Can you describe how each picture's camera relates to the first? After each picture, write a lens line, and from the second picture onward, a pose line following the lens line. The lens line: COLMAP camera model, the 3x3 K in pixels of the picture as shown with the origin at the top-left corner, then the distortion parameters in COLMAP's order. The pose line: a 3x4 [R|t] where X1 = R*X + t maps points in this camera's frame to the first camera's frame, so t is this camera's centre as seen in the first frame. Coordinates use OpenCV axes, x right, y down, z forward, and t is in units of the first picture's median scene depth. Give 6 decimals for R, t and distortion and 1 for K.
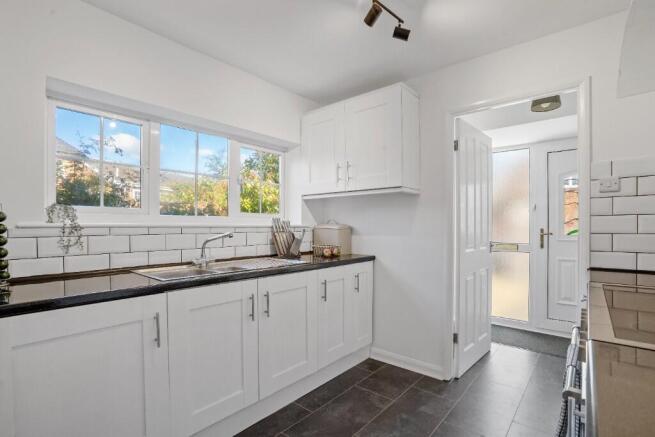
lens RADIAL K [[308.1, 0, 326.4], [0, 308.1, 222.4], [0, 0, 1]] dist [-0.036112, 0.001619]
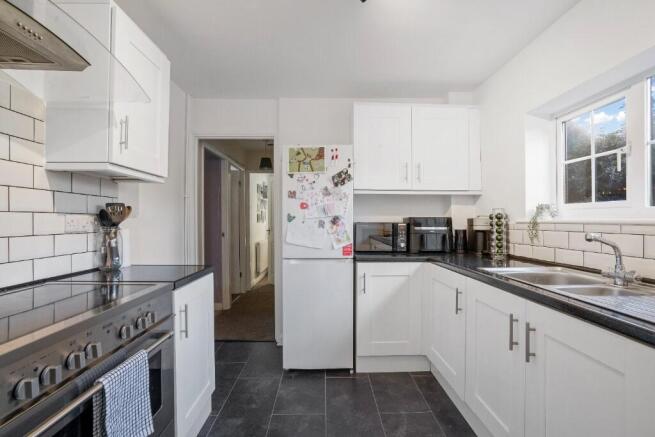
lens RADIAL K [[308.1, 0, 327.2], [0, 308.1, 221.0], [0, 0, 1]] dist [-0.036112, 0.001619]
pose [[-0.750545, -0.001299, -0.660818, 0.555900], [0.007065, 0.999925, -0.009990, 0.010834], [0.660782, -0.012166, -0.750480, 1.171837]]
